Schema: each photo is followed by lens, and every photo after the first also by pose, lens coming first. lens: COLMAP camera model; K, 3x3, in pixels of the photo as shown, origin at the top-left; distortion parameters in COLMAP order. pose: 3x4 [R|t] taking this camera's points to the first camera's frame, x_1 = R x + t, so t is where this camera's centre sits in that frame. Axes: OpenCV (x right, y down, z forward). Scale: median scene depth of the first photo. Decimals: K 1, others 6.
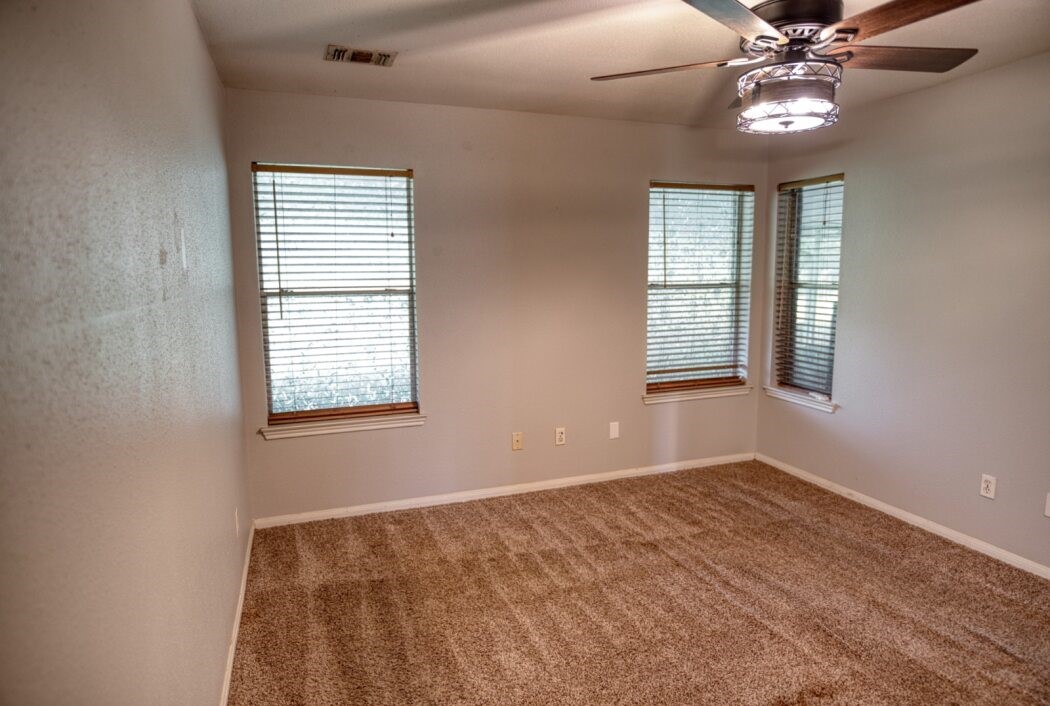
lens RADIAL K [[612.2, 0, 523.0], [0, 612.2, 352.7], [0, 0, 1]] dist [-0.030279, -0.001199]
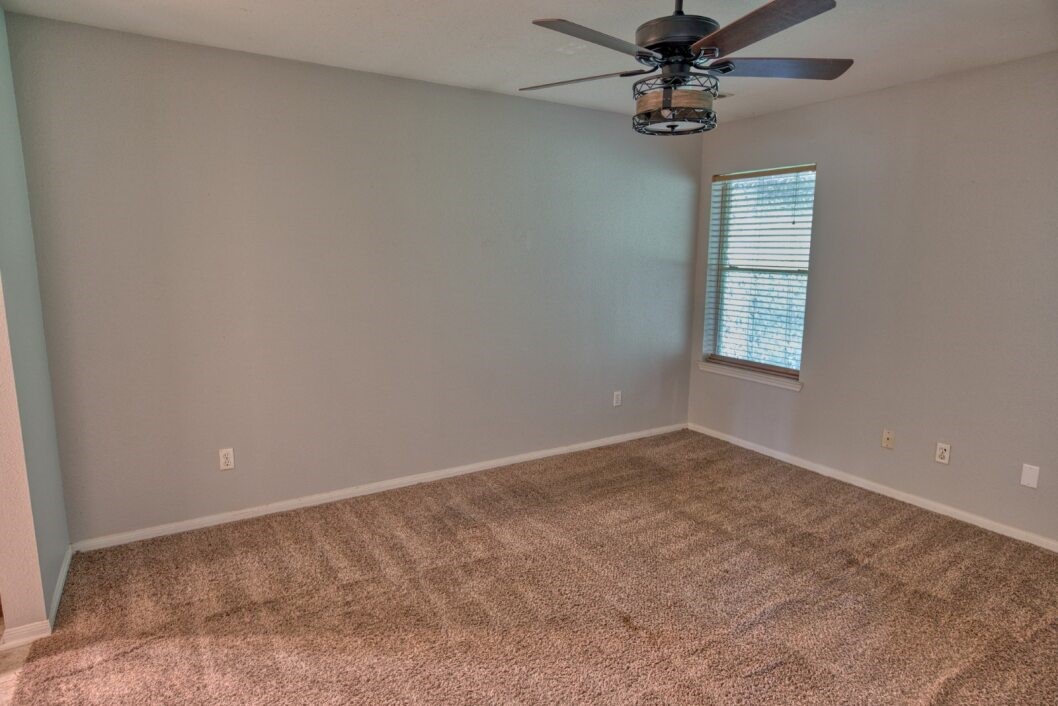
lens RADIAL K [[601.9, 0, 525.8], [0, 601.9, 353.3], [0, 0, 1]] dist [-0.030811, 0.020599]
pose [[0.196955, 0.173907, -0.964865, 0.839640], [-0.141305, 0.978902, 0.147593, -0.045361], [0.970176, 0.107272, 0.217373, 0.284386]]
